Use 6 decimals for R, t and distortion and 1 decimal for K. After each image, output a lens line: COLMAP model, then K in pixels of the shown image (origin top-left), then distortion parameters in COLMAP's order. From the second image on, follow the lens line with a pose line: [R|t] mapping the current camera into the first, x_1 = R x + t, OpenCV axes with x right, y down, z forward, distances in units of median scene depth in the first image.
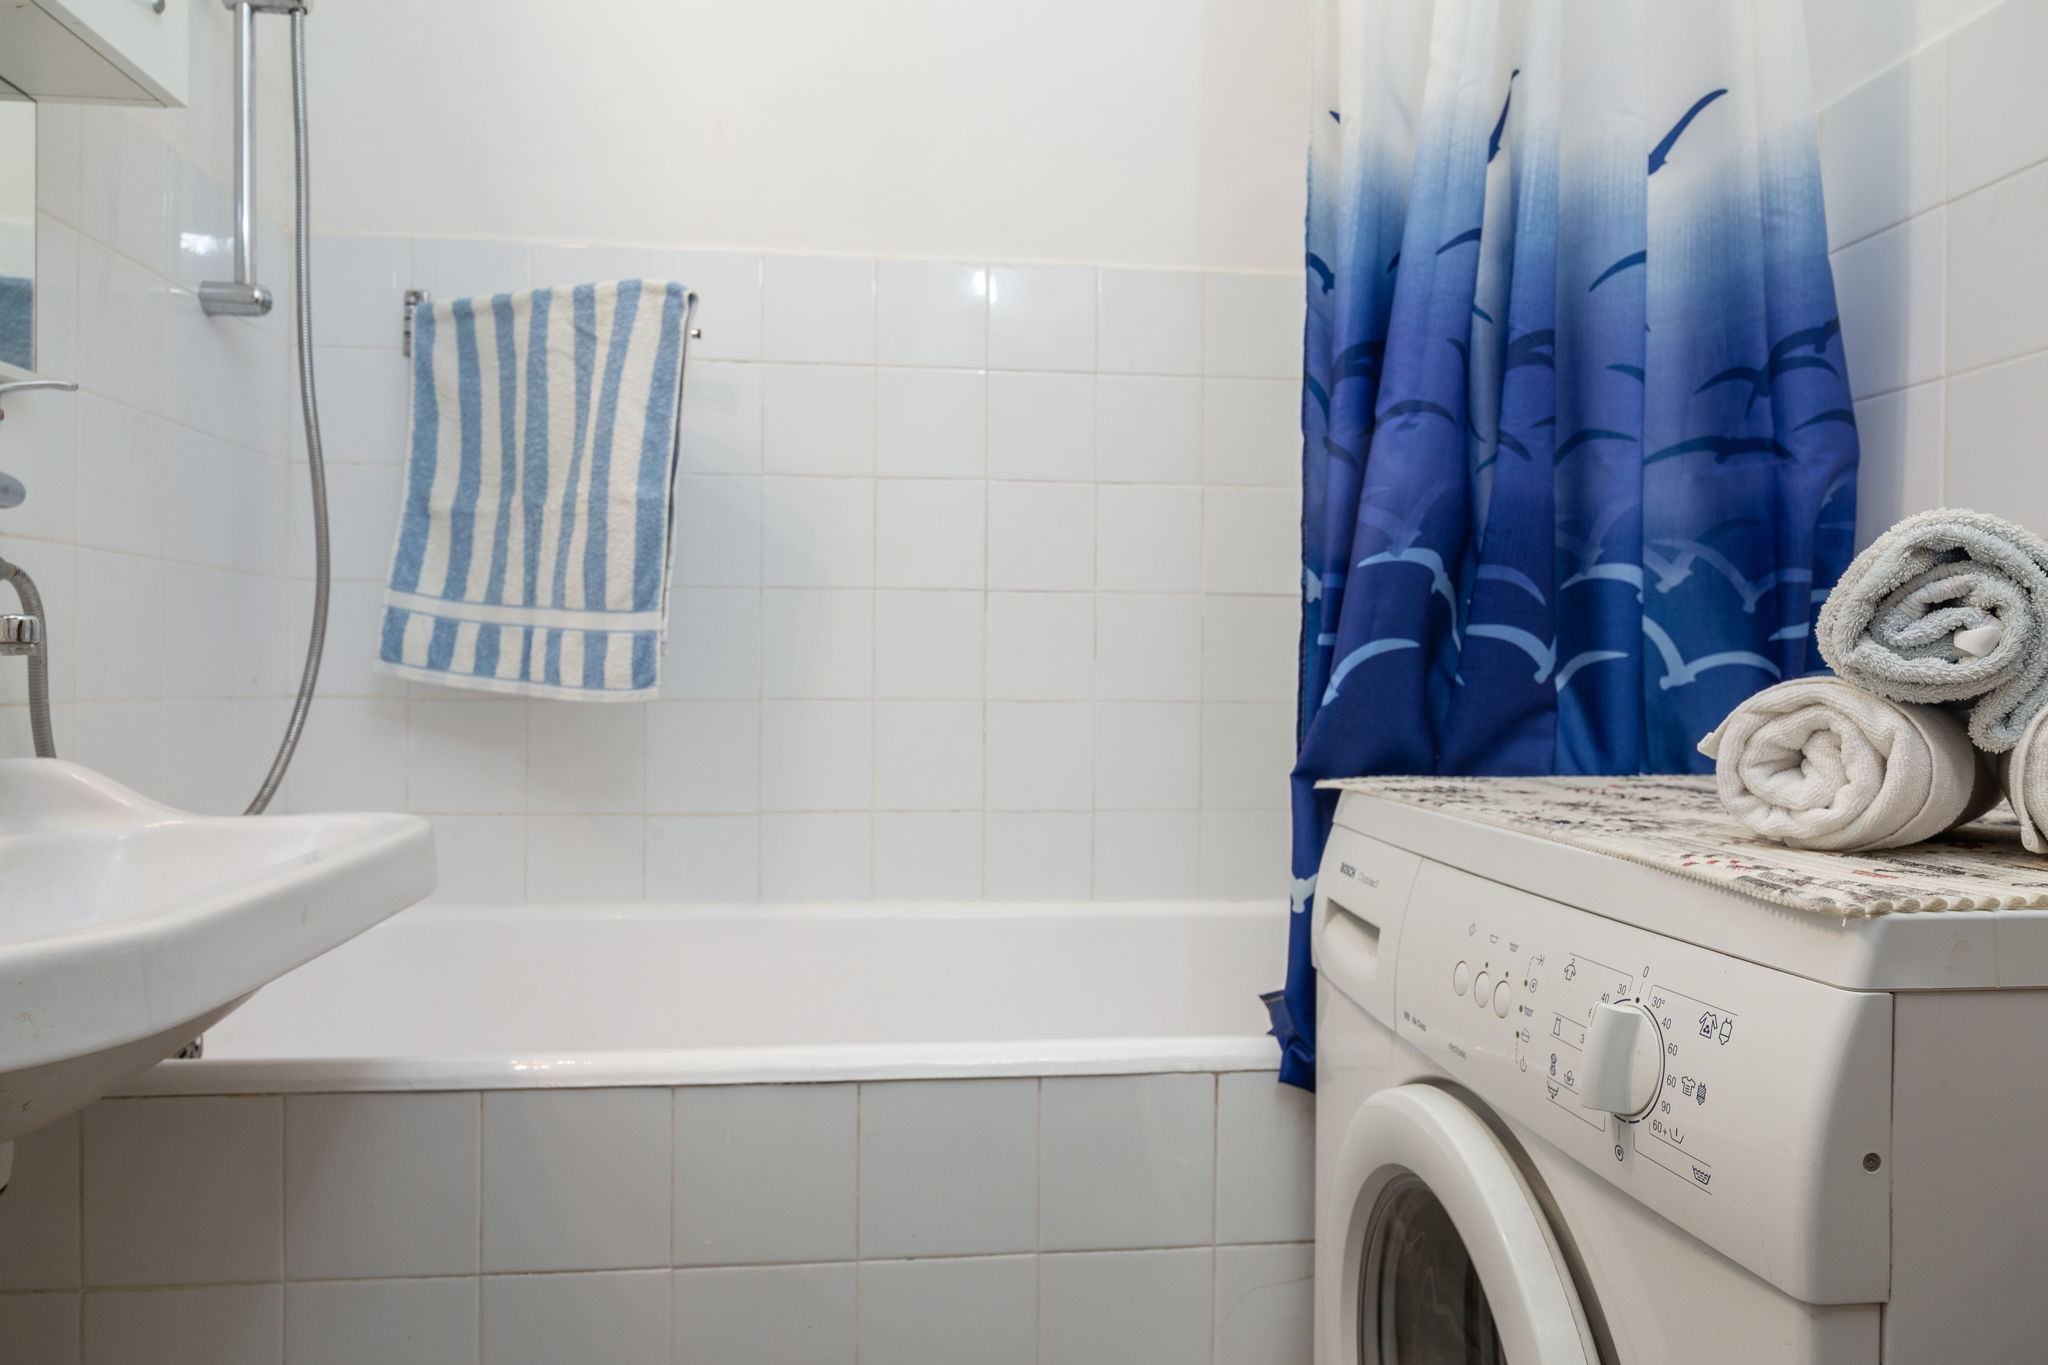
lens RADIAL K [[1311.7, 0, 1013.6], [0, 1311.7, 691.0], [0, 0, 1]] dist [0.006106, -0.010228]
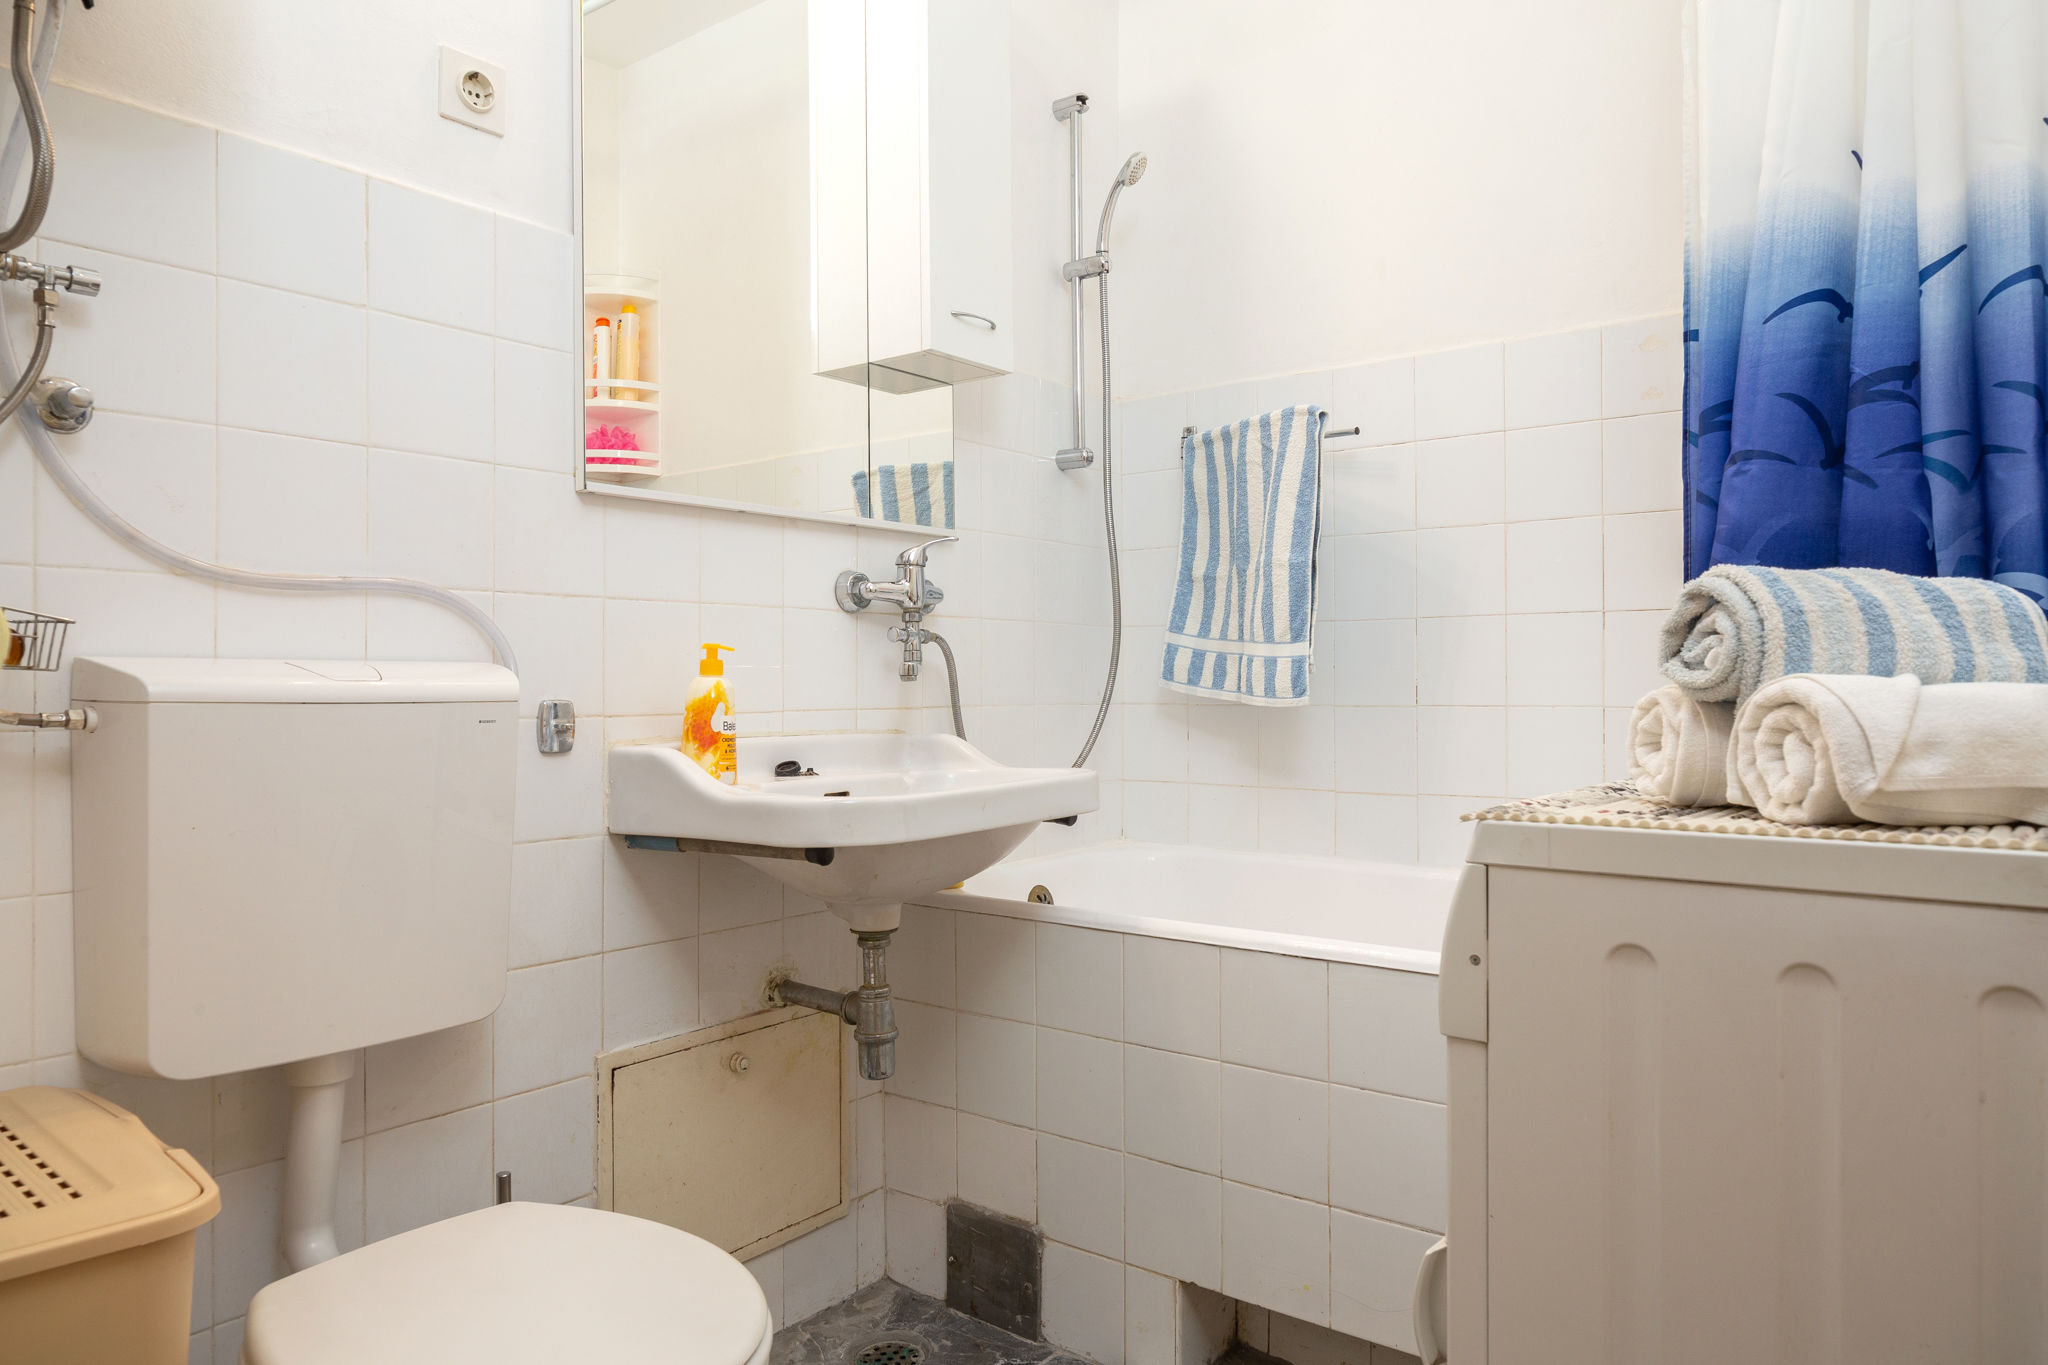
lens RADIAL K [[1311.7, 0, 961.9], [0, 1311.7, 719.3], [0, 0, 1]] dist [0.006106, -0.010228]
pose [[0.699607, 0.008756, -0.714474, 0.474052], [0.000181, 0.999923, 0.012431, 0.004332], [0.714528, -0.008826, 0.699551, -0.240993]]
